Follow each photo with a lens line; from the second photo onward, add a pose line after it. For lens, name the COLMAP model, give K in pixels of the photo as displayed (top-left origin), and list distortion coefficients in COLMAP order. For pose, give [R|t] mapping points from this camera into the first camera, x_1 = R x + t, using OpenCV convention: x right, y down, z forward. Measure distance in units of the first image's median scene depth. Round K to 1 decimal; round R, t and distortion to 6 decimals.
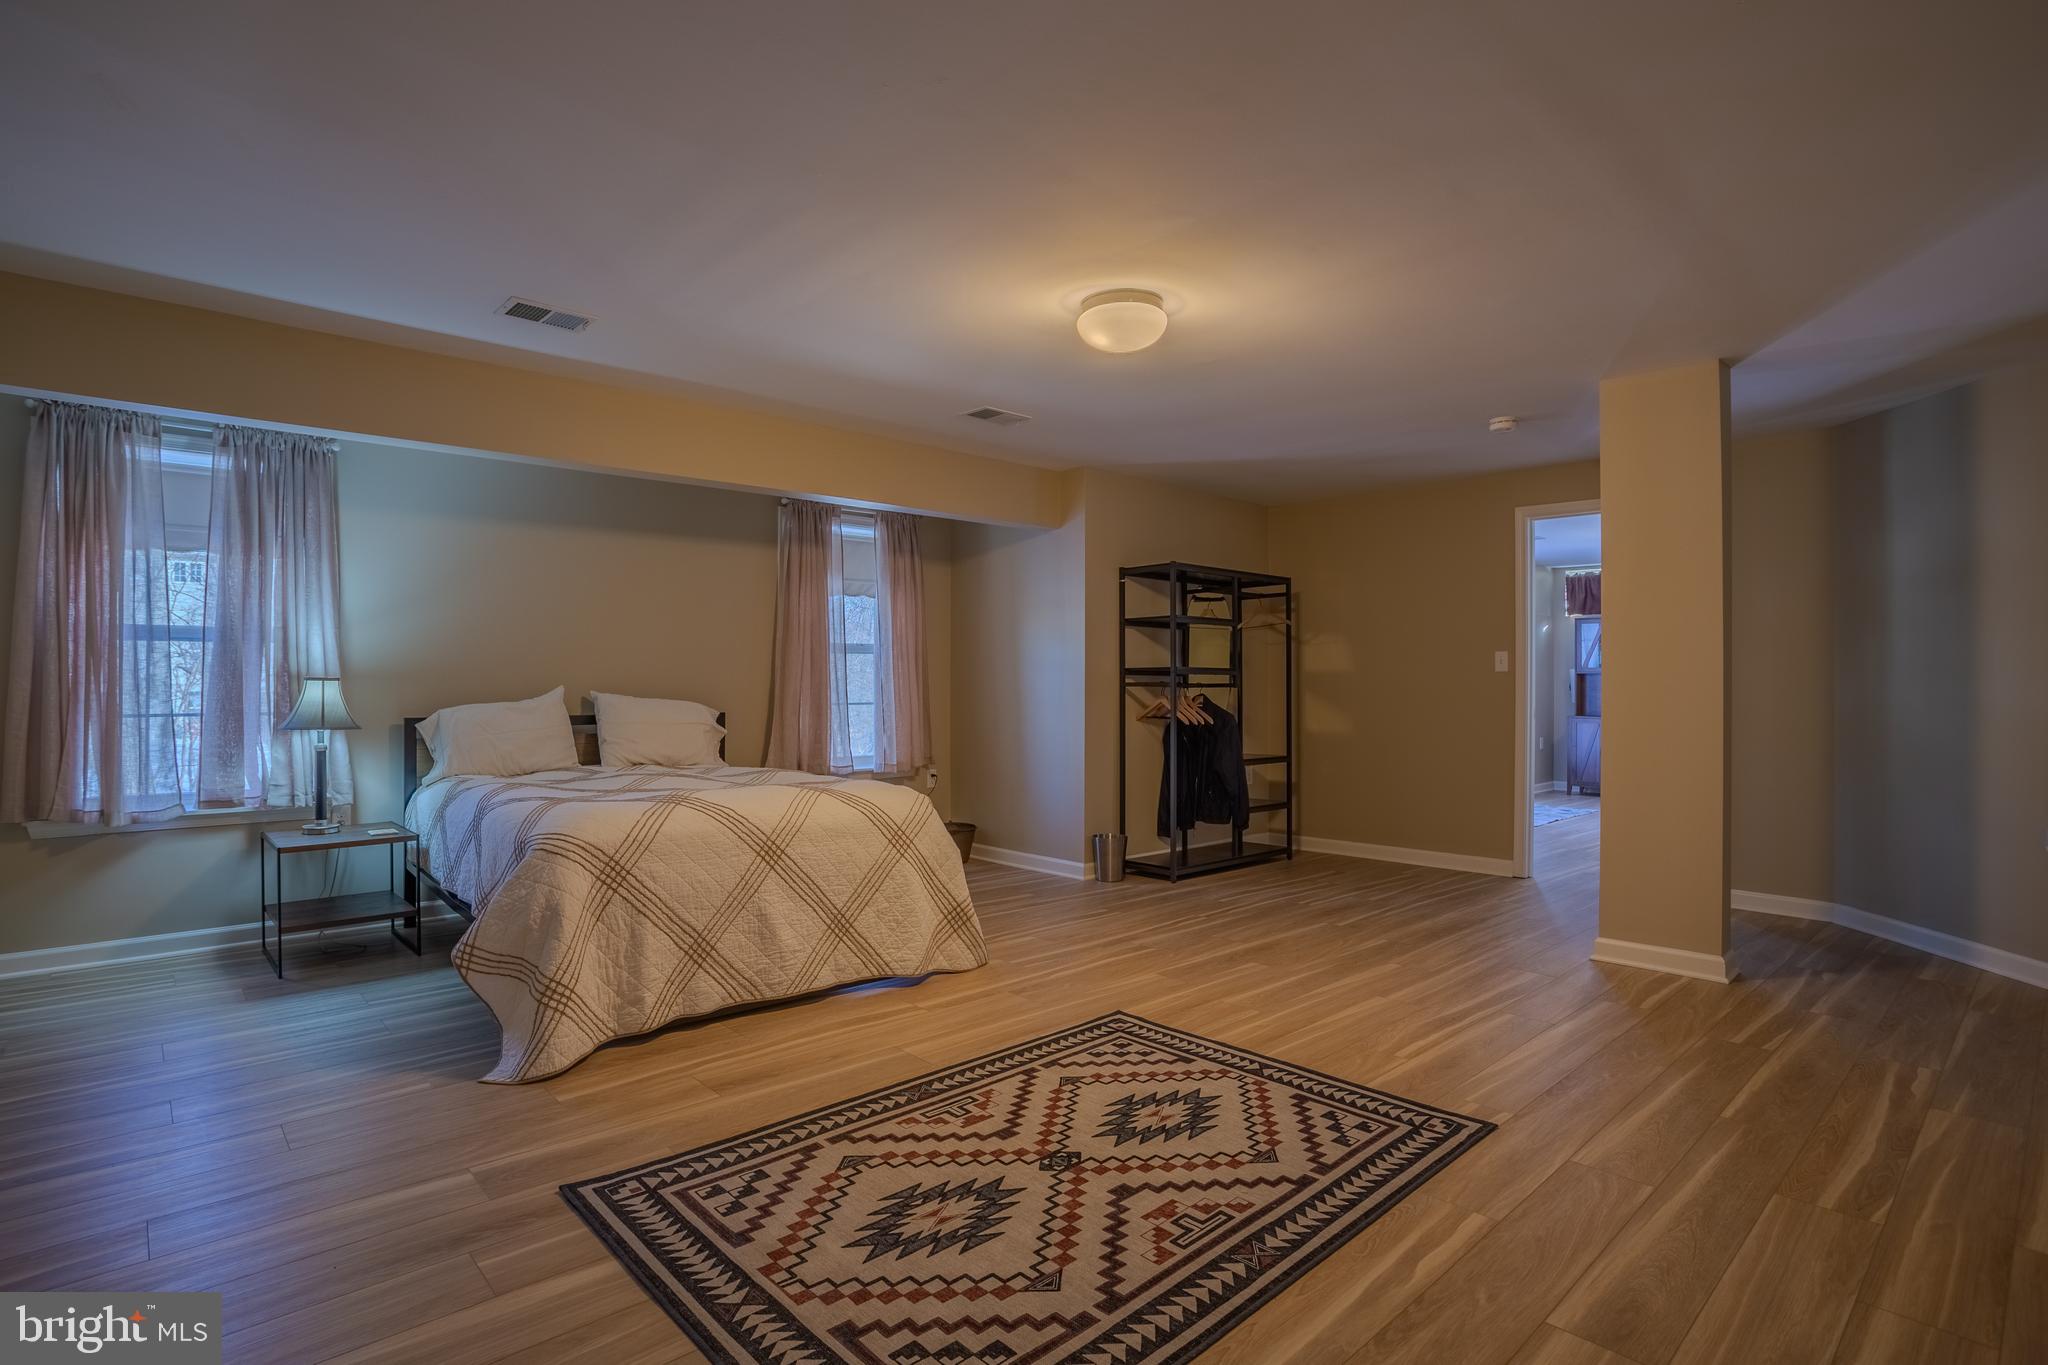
lens RADIAL K [[1010.6, 0, 1007.8], [0, 1010.6, 676.7], [0, 0, 1]] dist [-0.068821, 0.026224]
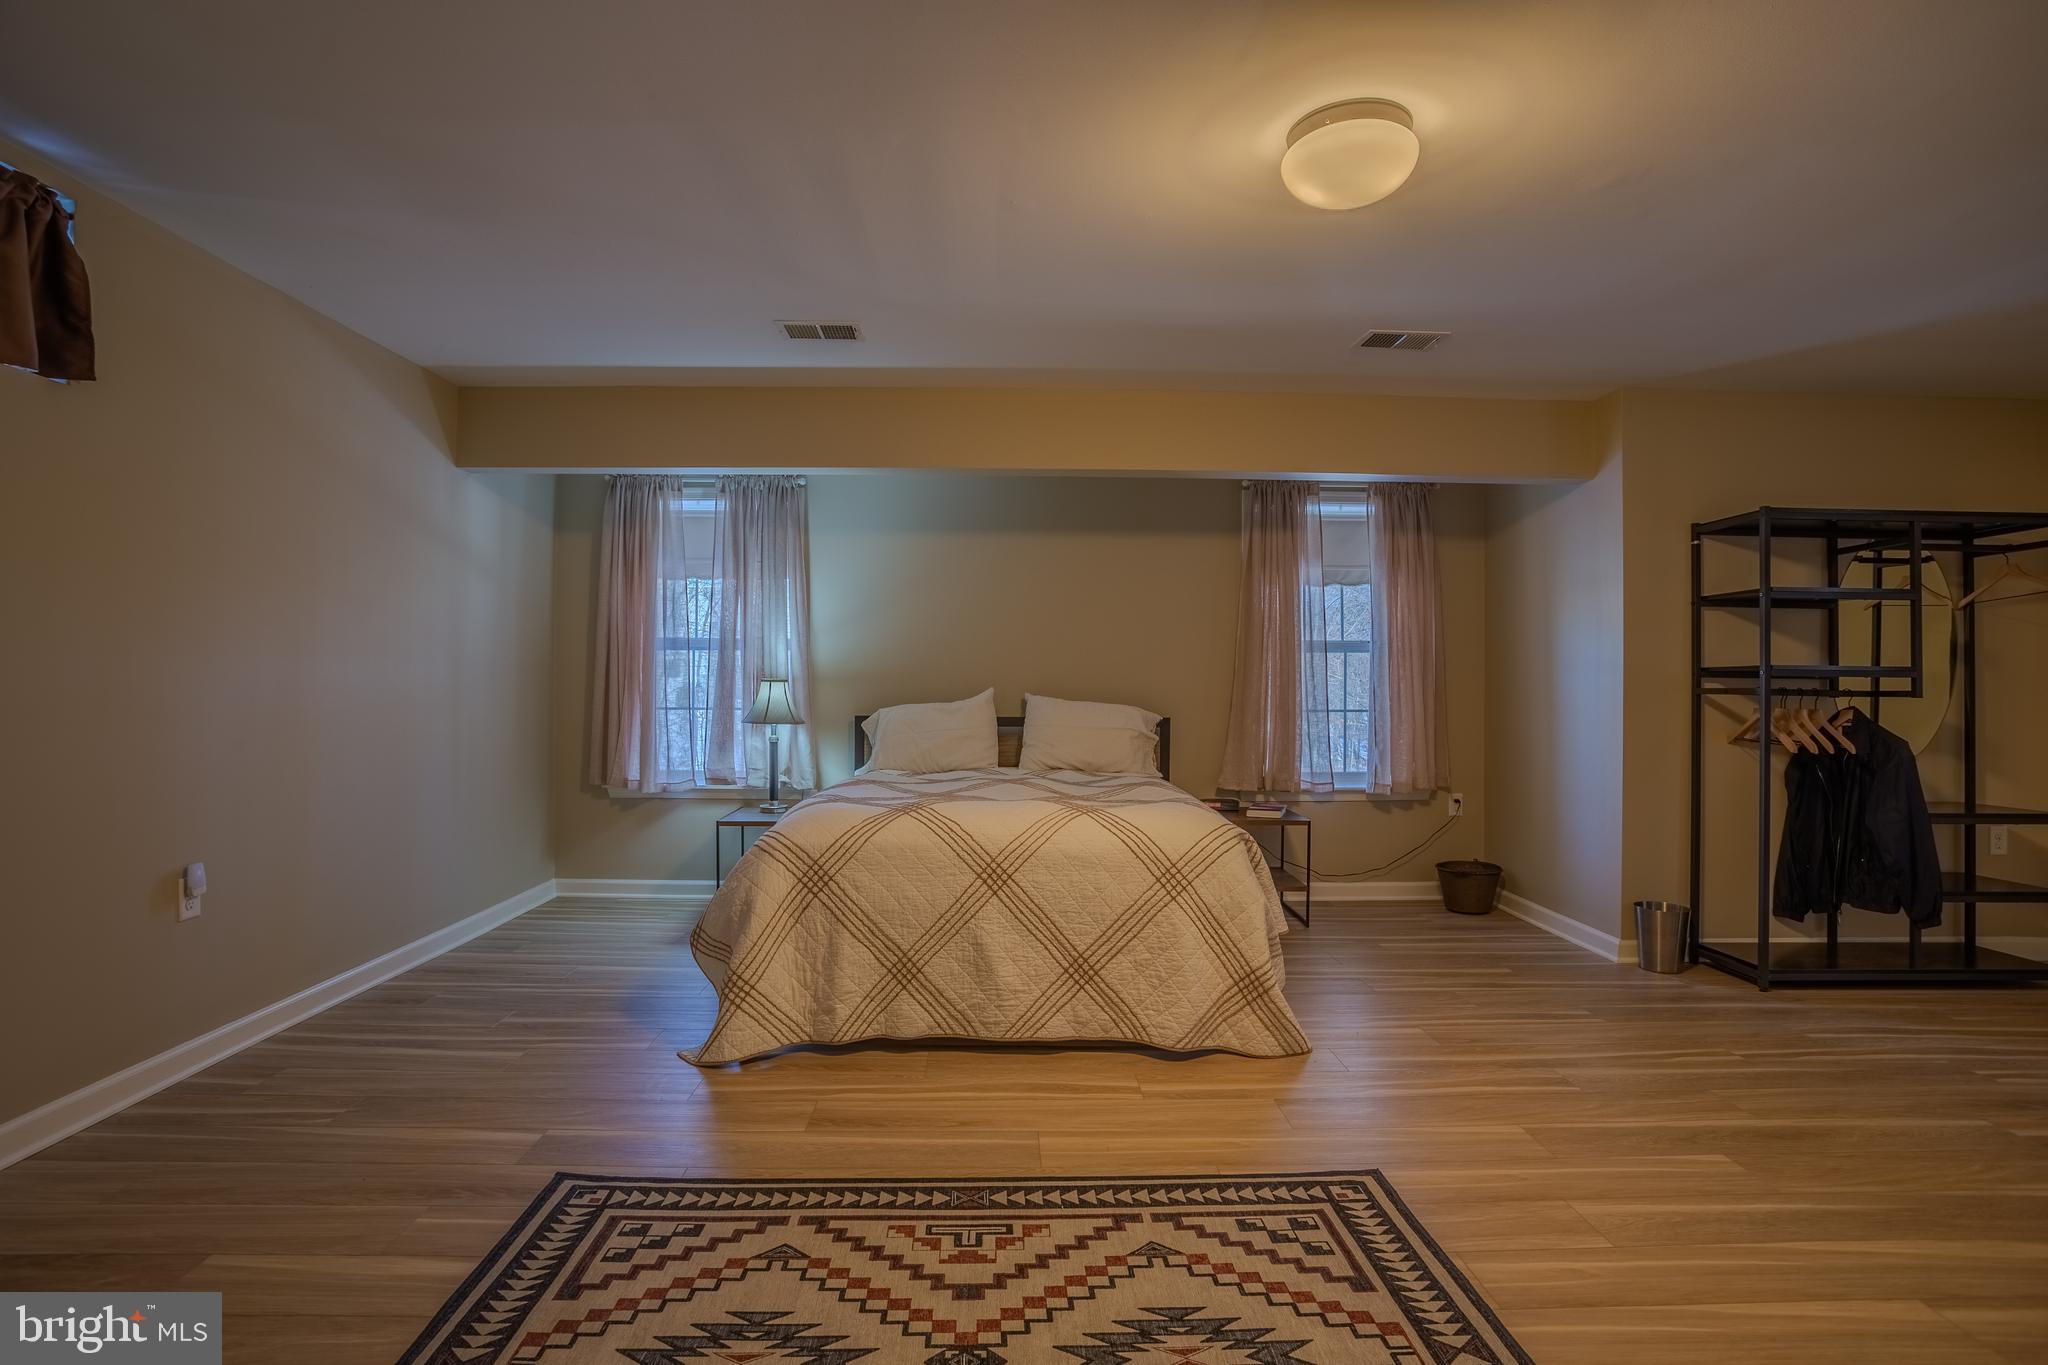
lens RADIAL K [[1010.6, 0, 1005.0], [0, 1010.6, 673.0], [0, 0, 1]] dist [-0.068821, 0.026224]
pose [[0.756585, -0.002514, -0.653890, 0.319907], [-0.001298, 0.999985, -0.005346, -0.000820], [0.653894, 0.004894, 0.756571, 0.290413]]
